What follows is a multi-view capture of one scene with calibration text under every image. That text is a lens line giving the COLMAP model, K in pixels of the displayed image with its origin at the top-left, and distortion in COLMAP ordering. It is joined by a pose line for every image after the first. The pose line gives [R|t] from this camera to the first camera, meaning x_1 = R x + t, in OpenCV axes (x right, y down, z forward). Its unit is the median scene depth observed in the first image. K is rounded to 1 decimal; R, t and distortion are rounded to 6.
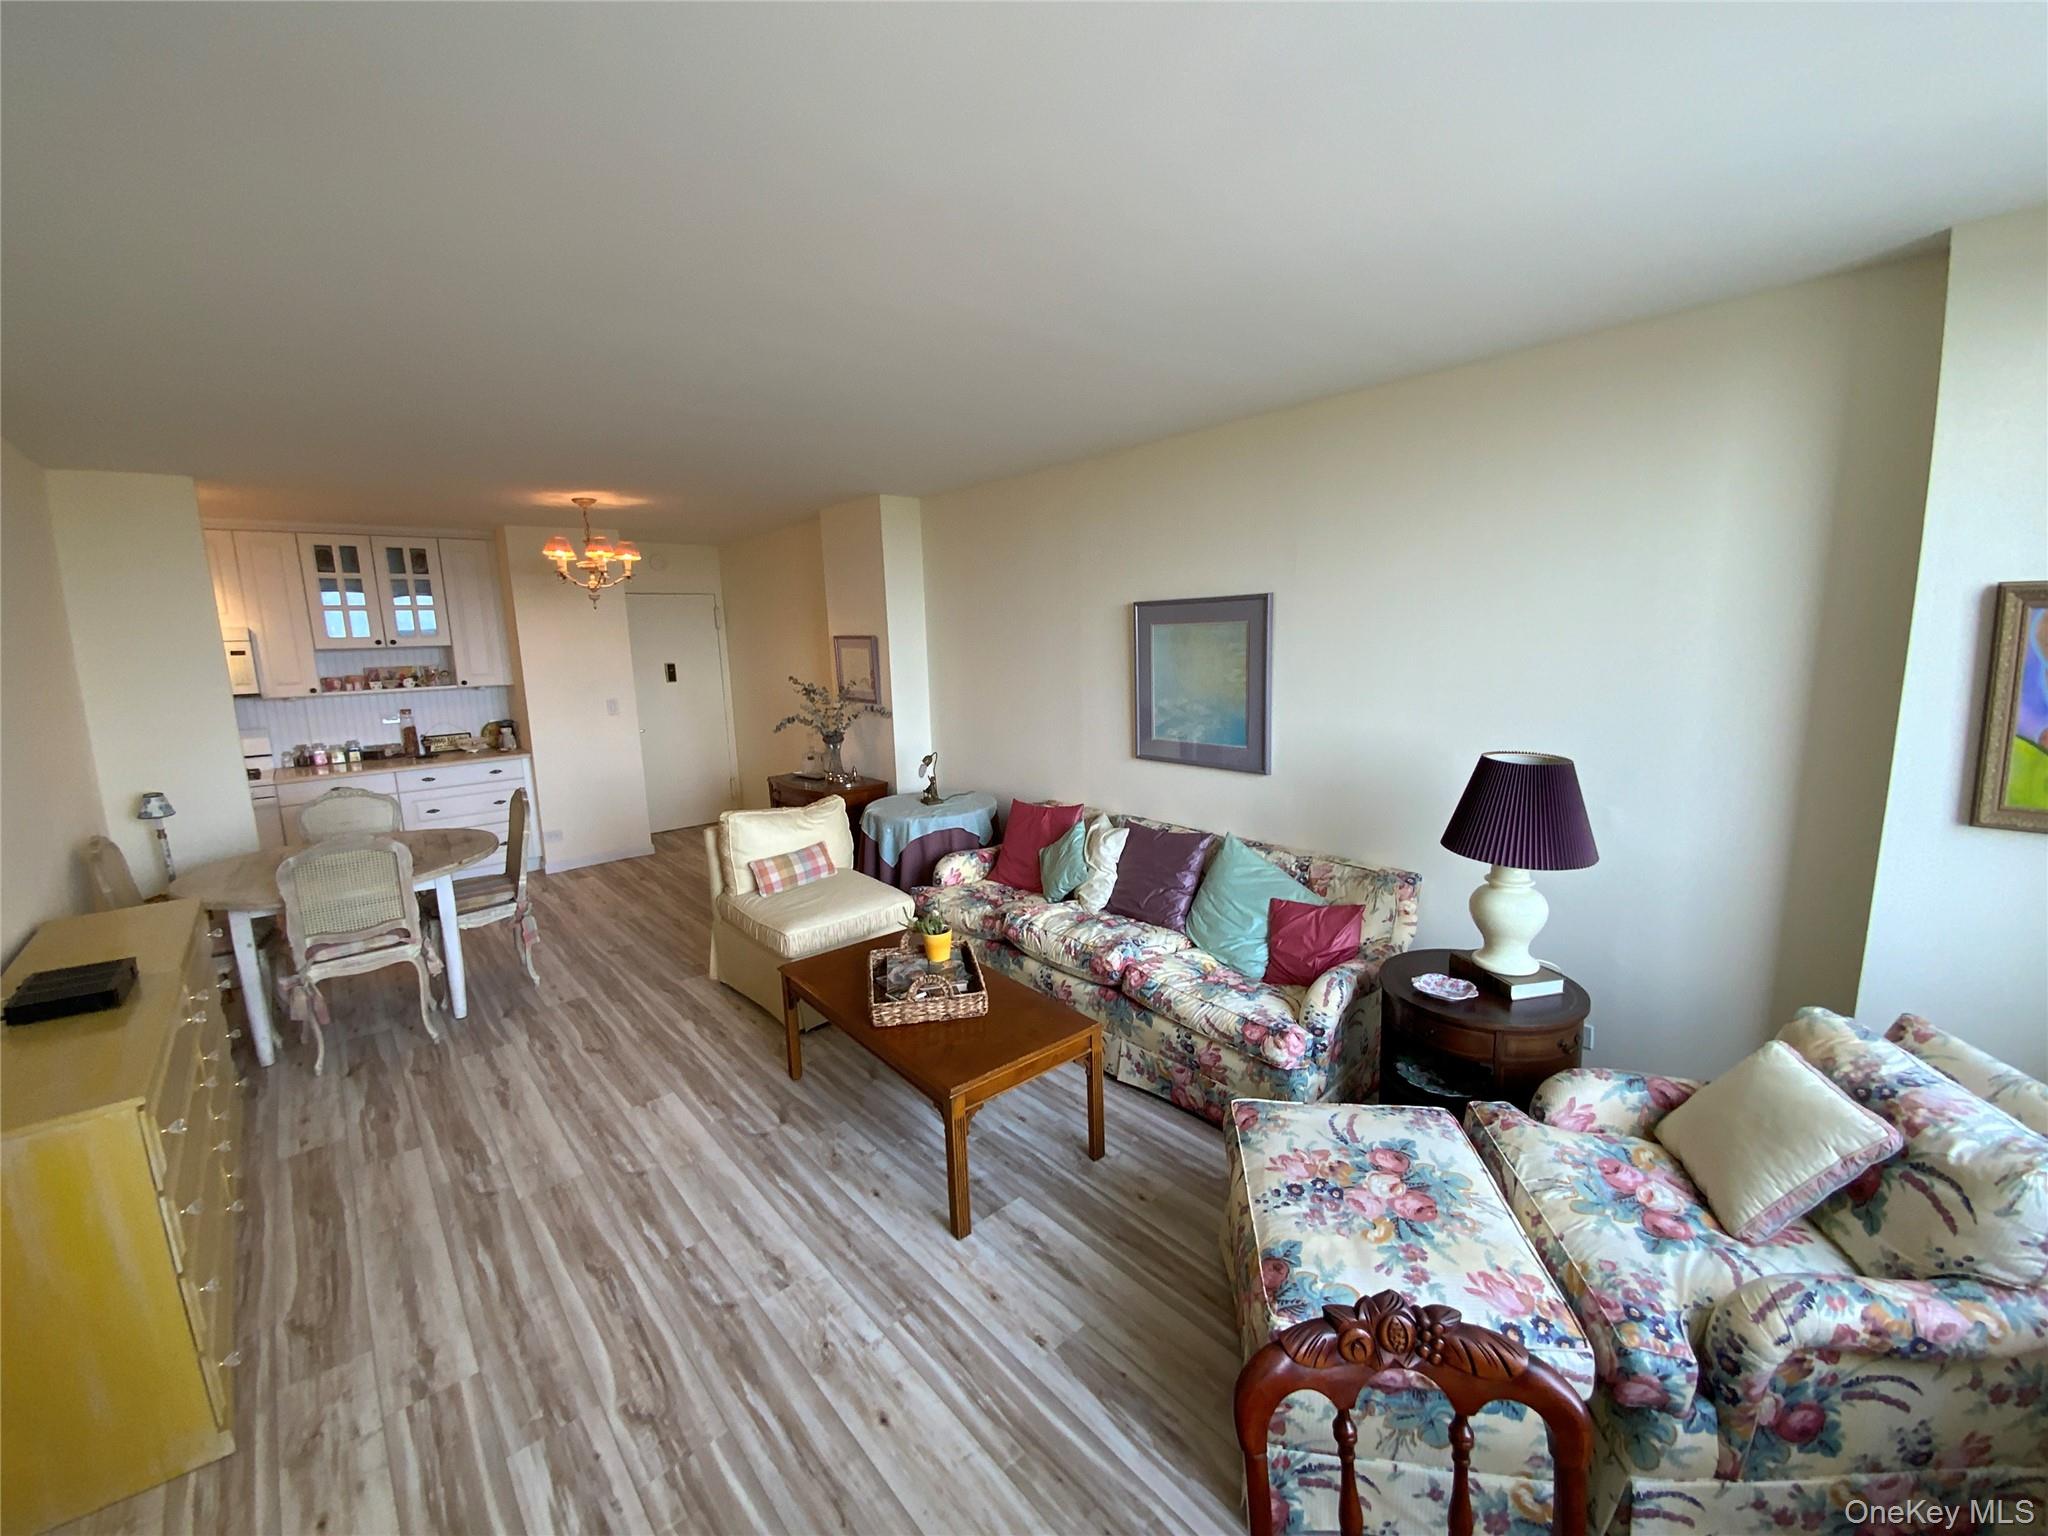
lens RADIAL K [[829.2, 0, 1031.8], [0, 829.2, 768.0], [0, 0, 1]] dist [0.002759, -0.009043]
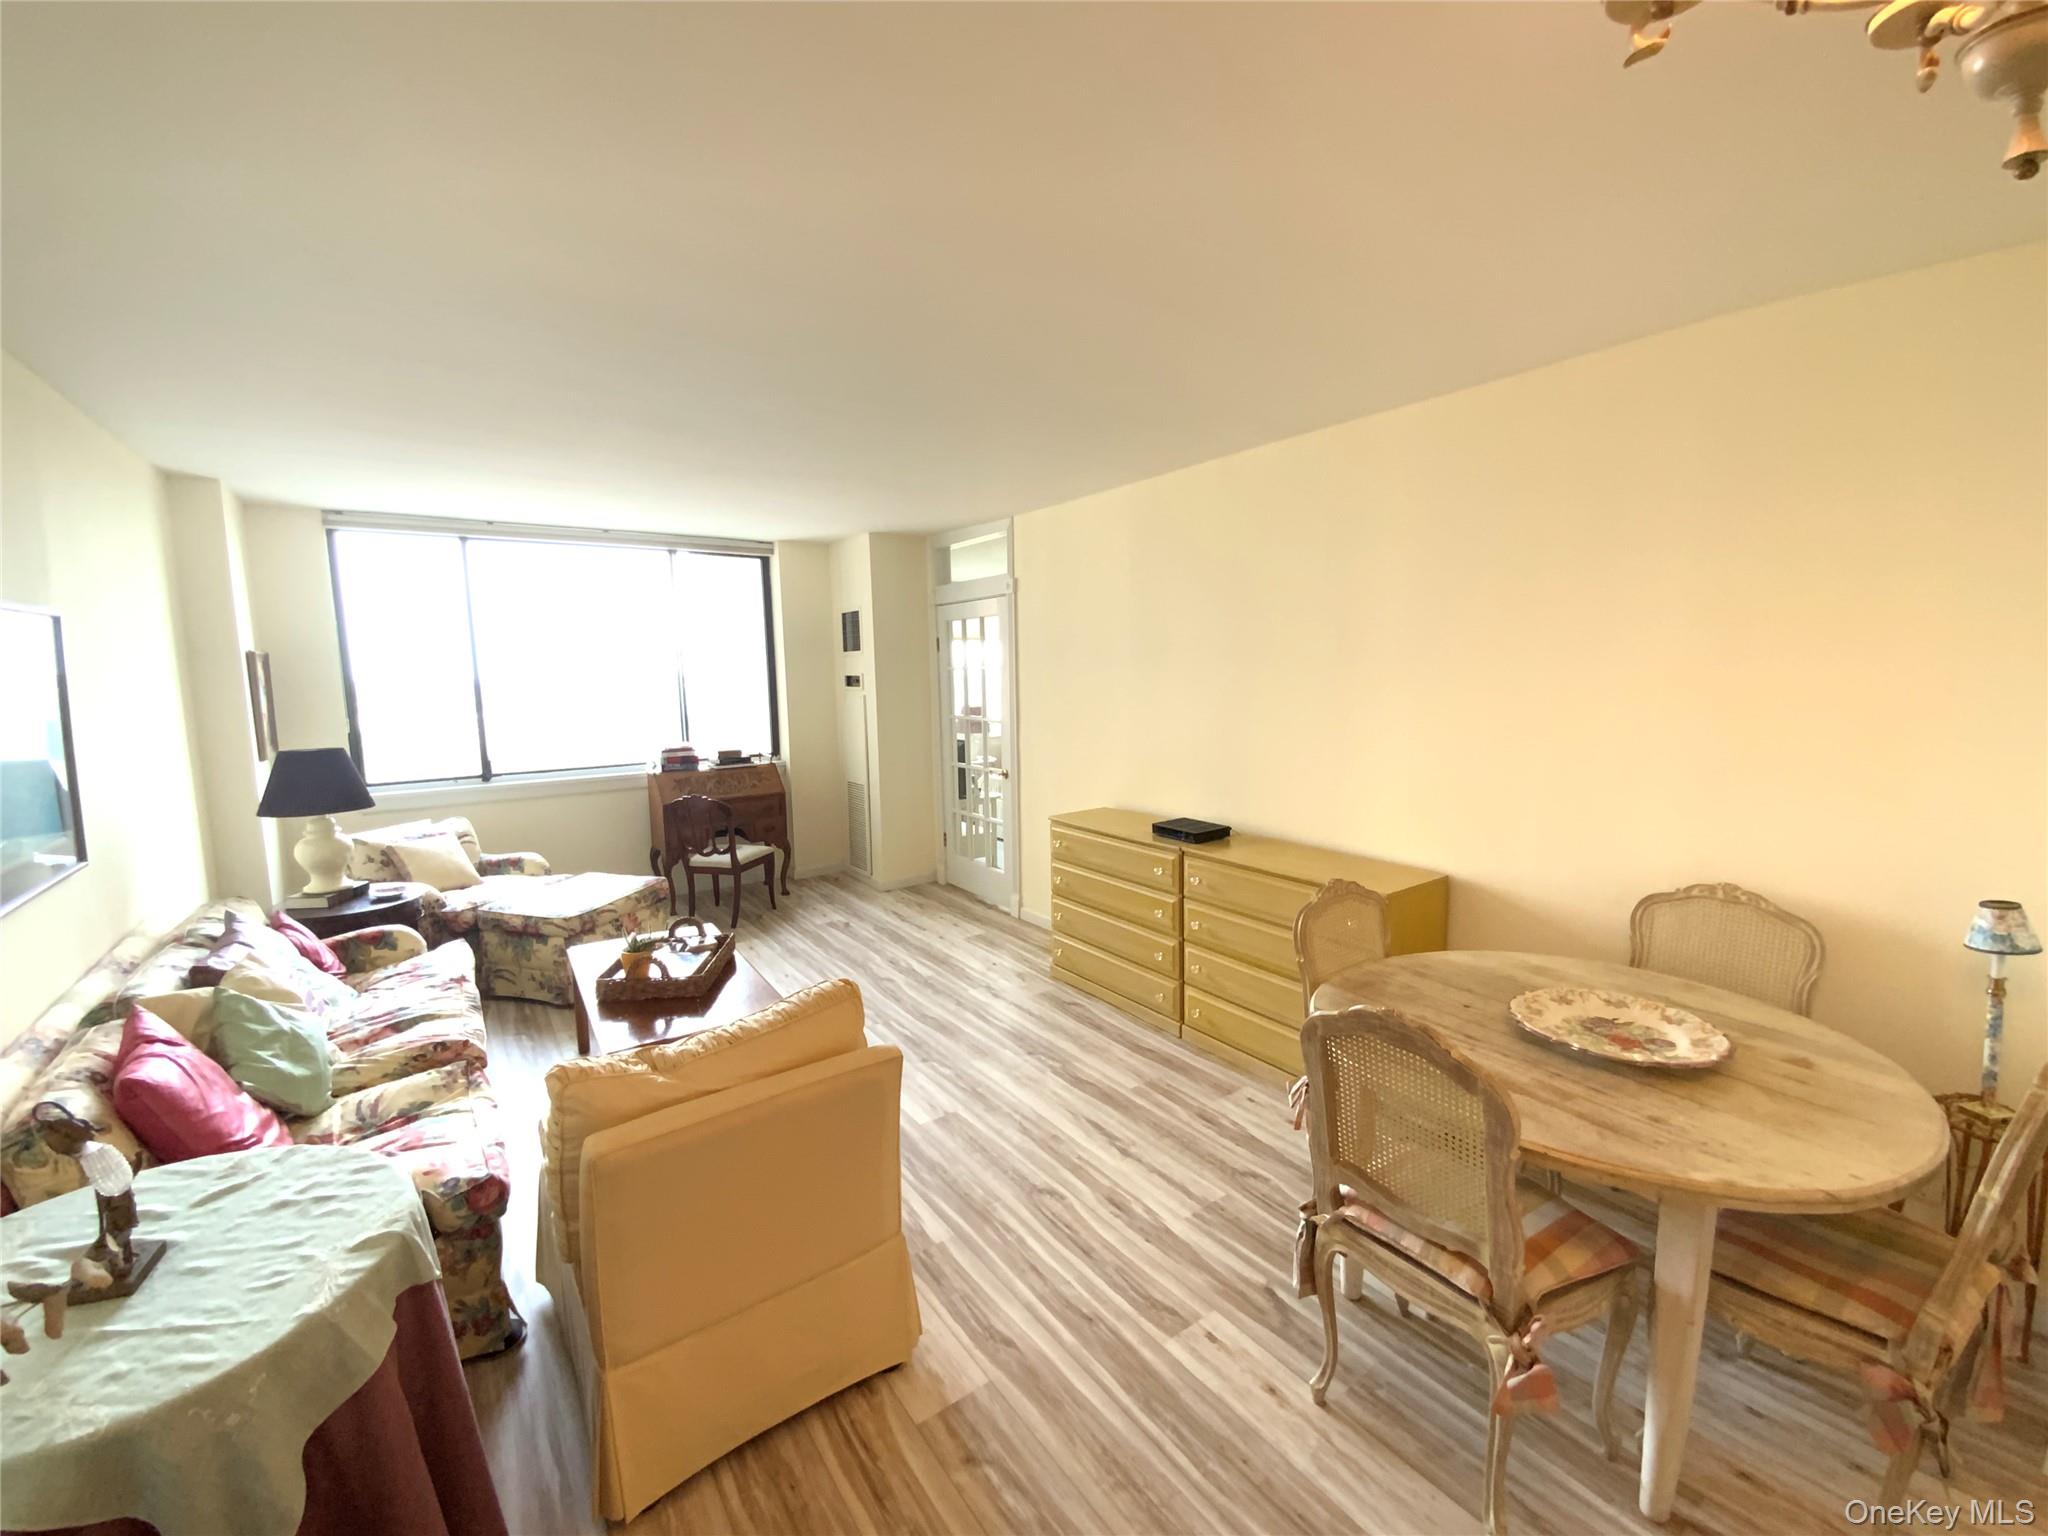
lens RADIAL K [[829.2, 0, 1040.1], [0, 829.2, 754.5], [0, 0, 1]] dist [0.002759, -0.009043]
pose [[-0.995475, 0.030798, 0.089897, -0.731179], [0.053900, 0.962120, 0.267244, -0.281752], [-0.078261, 0.270880, -0.959427, 1.958499]]
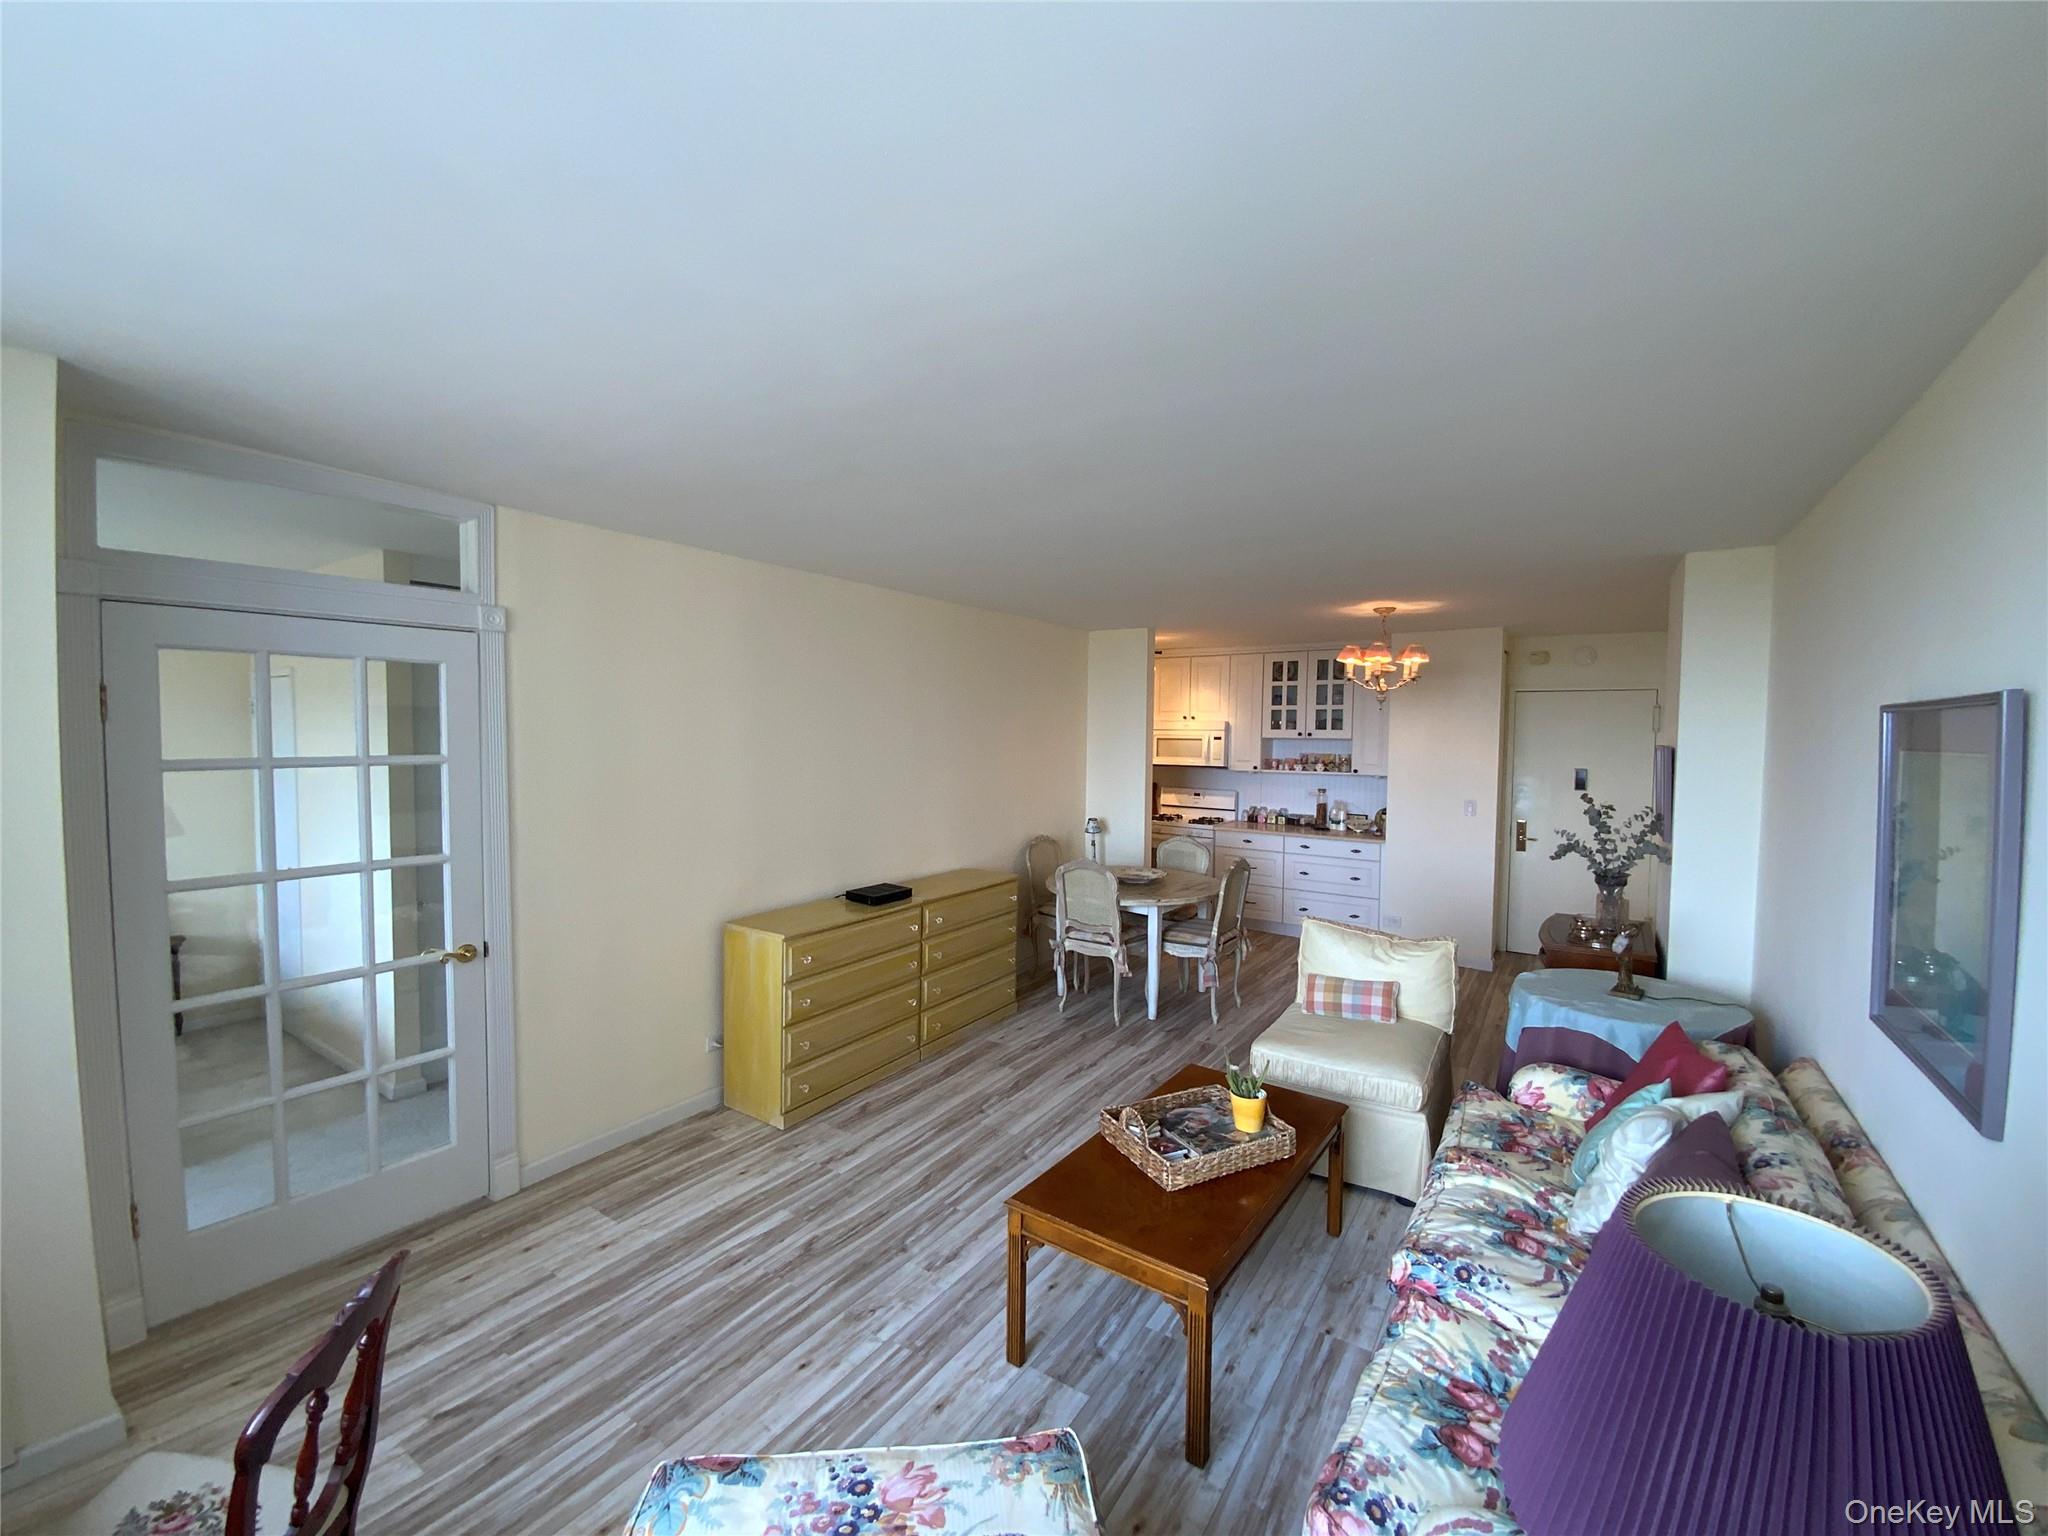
lens RADIAL K [[829.2, 0, 1024.9], [0, 829.2, 762.5], [0, 0, 1]] dist [0.002759, -0.009043]
pose [[0.261201, 0.070032, -0.962741, 0.660605], [-0.180034, 0.983399, 0.022690, -0.123339], [0.948347, 0.167400, 0.269473, 0.522442]]
